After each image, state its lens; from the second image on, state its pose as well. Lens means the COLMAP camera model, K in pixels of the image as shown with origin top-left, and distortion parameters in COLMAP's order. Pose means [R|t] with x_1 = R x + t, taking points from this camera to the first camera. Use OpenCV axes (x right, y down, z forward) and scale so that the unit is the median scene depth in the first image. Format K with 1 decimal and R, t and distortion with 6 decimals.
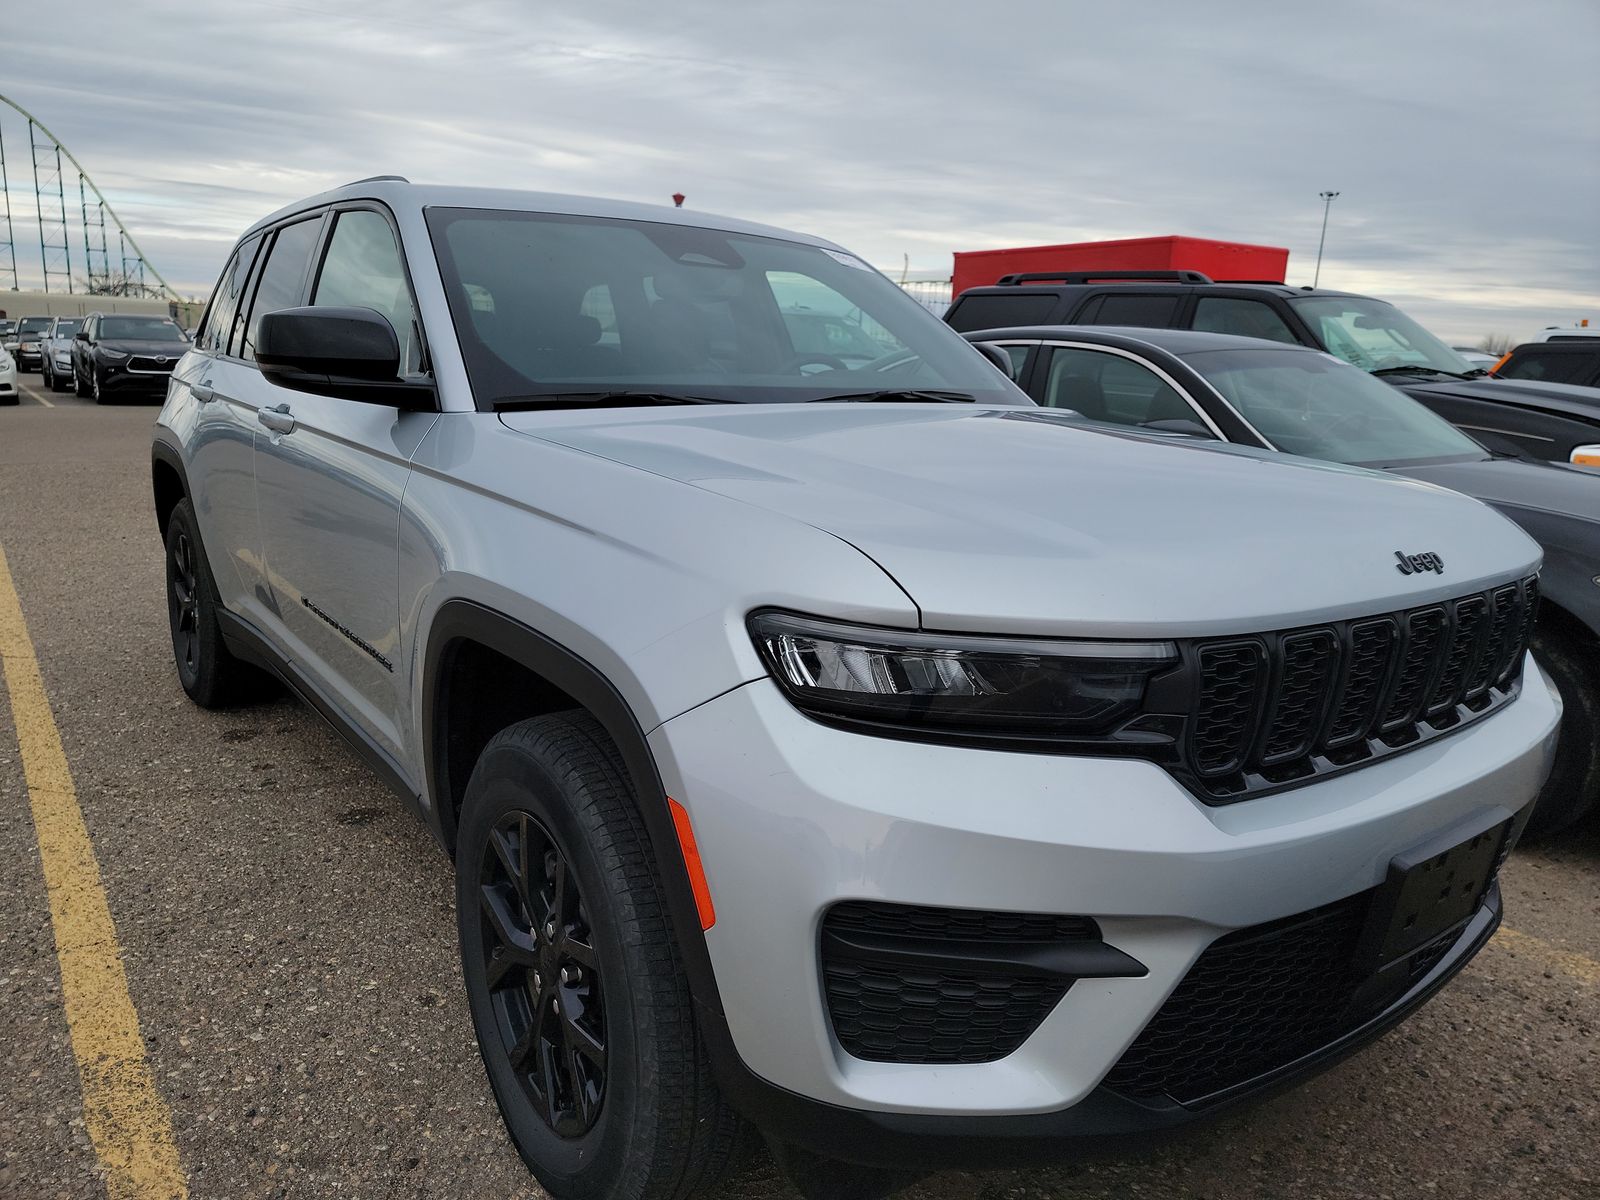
lens RADIAL K [[1126.4, 0, 827.1], [0, 1126.4, 573.0], [0, 0, 1]] dist [0.075426, -0.049191]
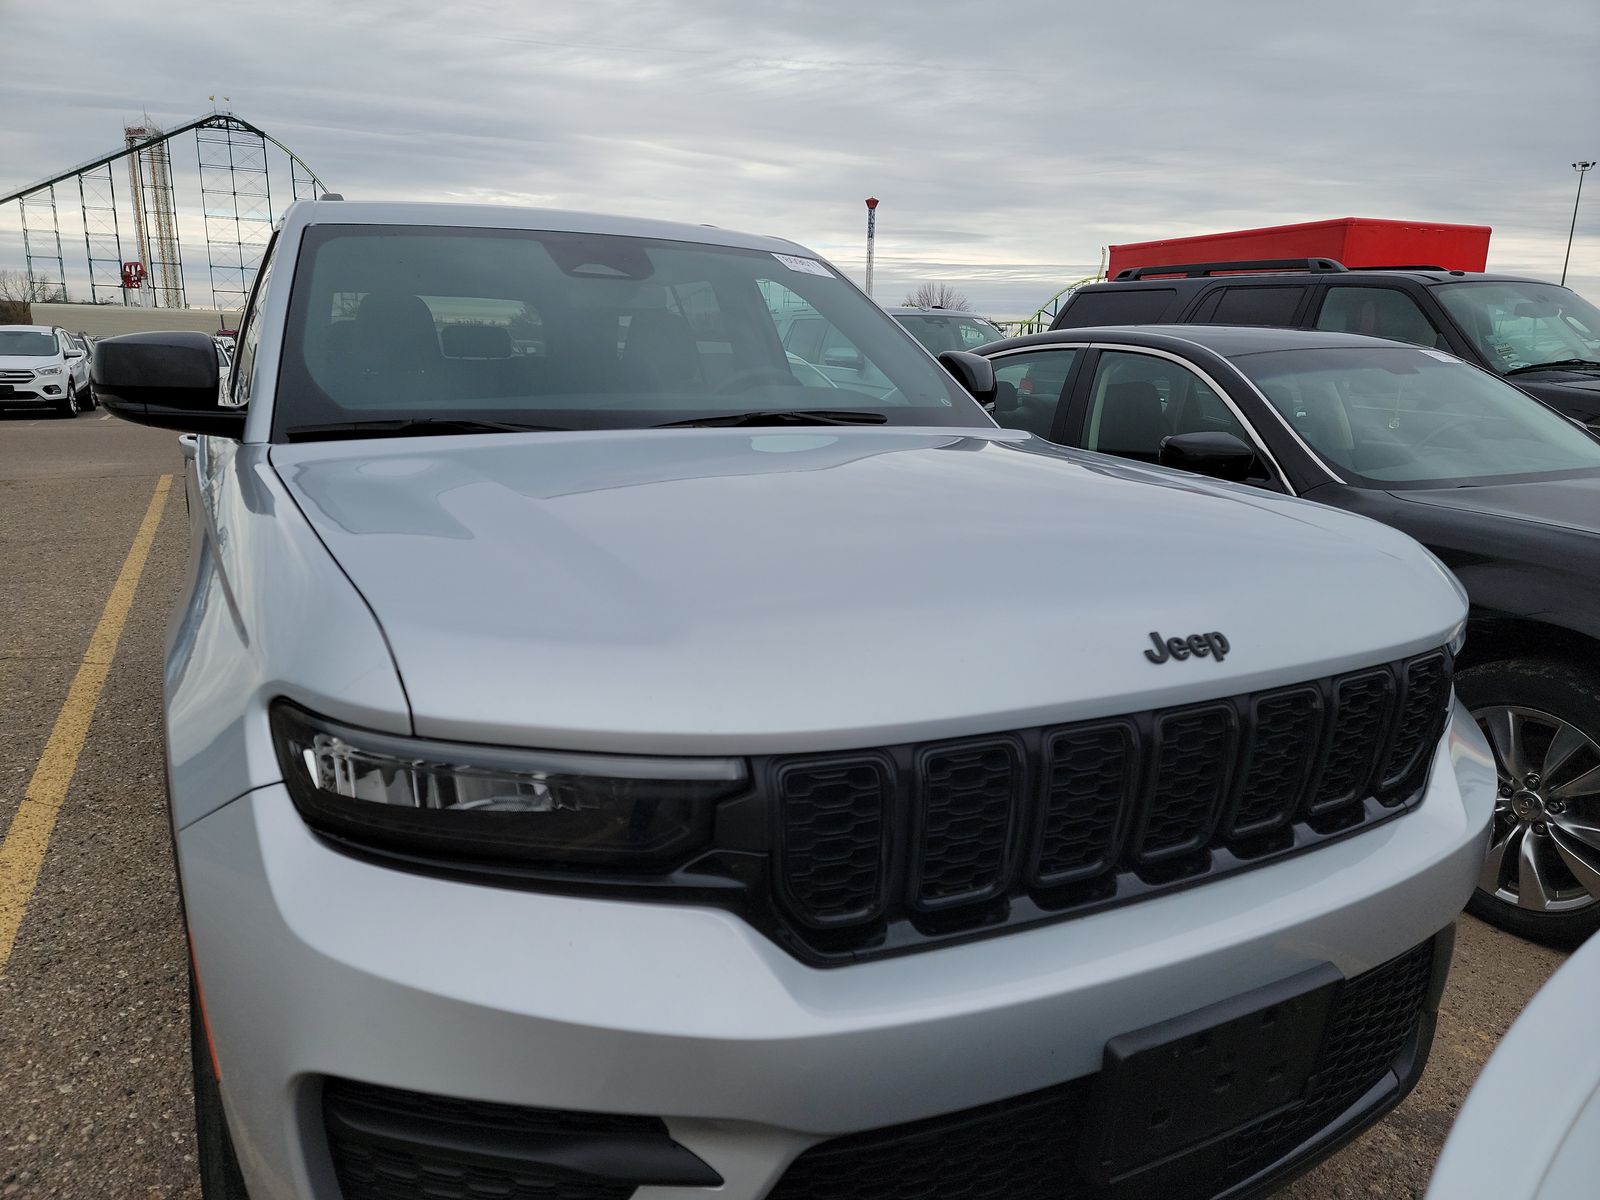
lens RADIAL K [[1126.4, 0, 800.8], [0, 1126.4, 584.6], [0, 0, 1]] dist [0.075426, -0.049191]
pose [[0.985106, 0.013364, -0.171426, 0.281346], [-0.012199, 0.999895, 0.007852, -0.038379], [0.171513, -0.005644, 0.985166, 0.149183]]
